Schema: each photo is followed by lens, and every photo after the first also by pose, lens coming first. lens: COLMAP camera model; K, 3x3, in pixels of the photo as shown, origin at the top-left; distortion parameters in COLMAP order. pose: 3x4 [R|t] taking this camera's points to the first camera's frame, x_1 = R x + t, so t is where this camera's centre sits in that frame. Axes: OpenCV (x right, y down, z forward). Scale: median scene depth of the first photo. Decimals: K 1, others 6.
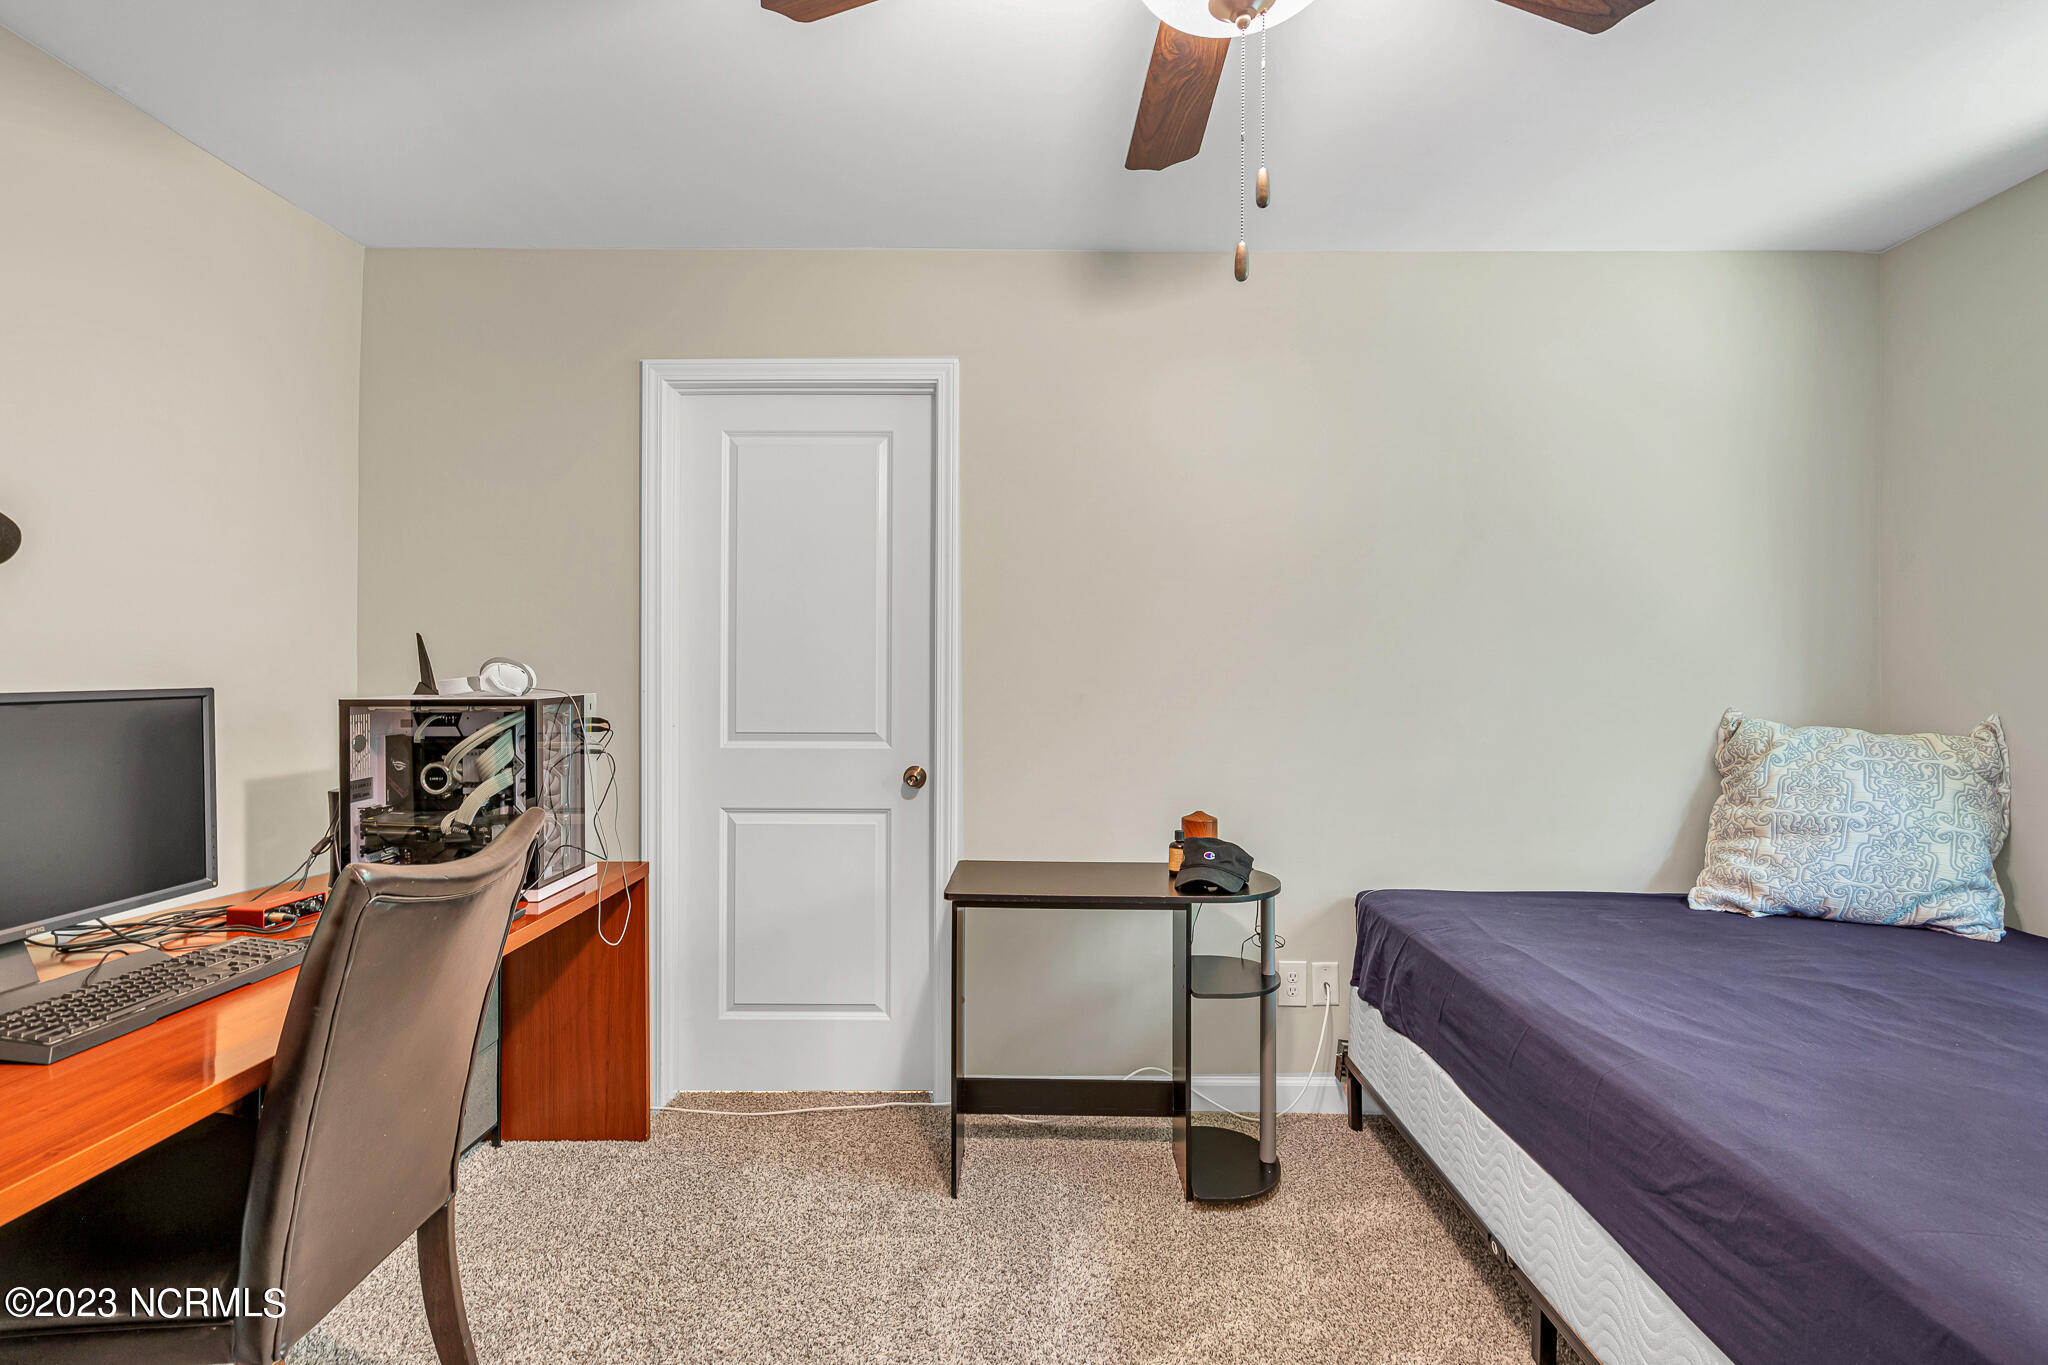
lens RADIAL K [[938.2, 0, 1026.6], [0, 938.2, 665.0], [0, 0, 1]] dist [-0.006206, 0.000051]
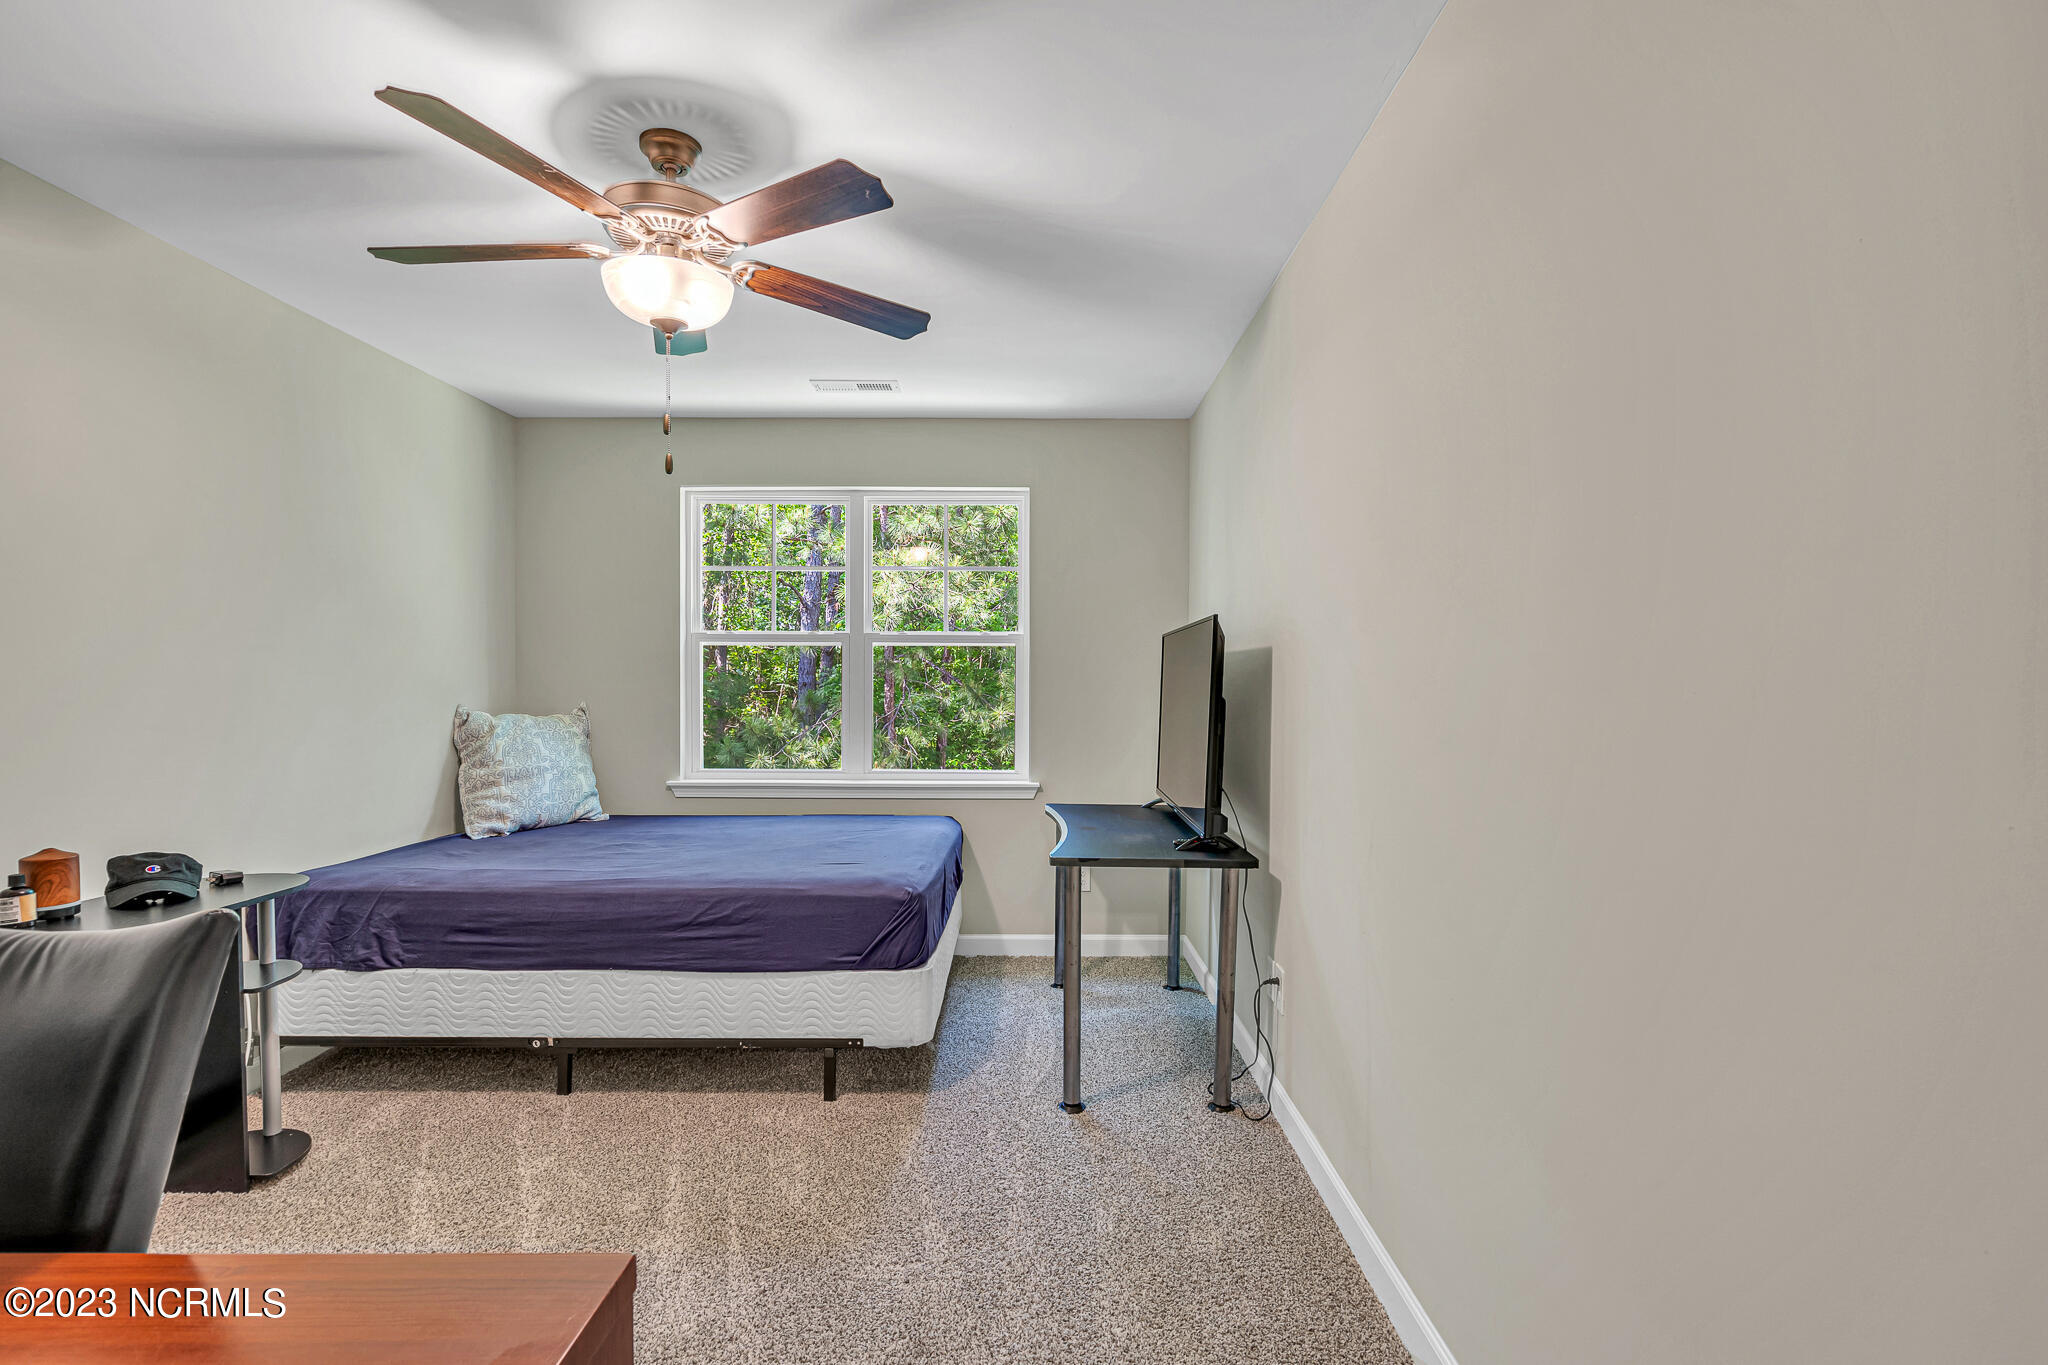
lens RADIAL K [[938.2, 0, 1026.6], [0, 938.2, 665.0], [0, 0, 1]] dist [-0.006206, 0.000051]
pose [[0.007206, 0.006608, 0.999952, -0.787614], [-0.004762, 0.999967, -0.006573, -0.011605], [-0.999963, -0.004714, 0.007237, 0.110077]]
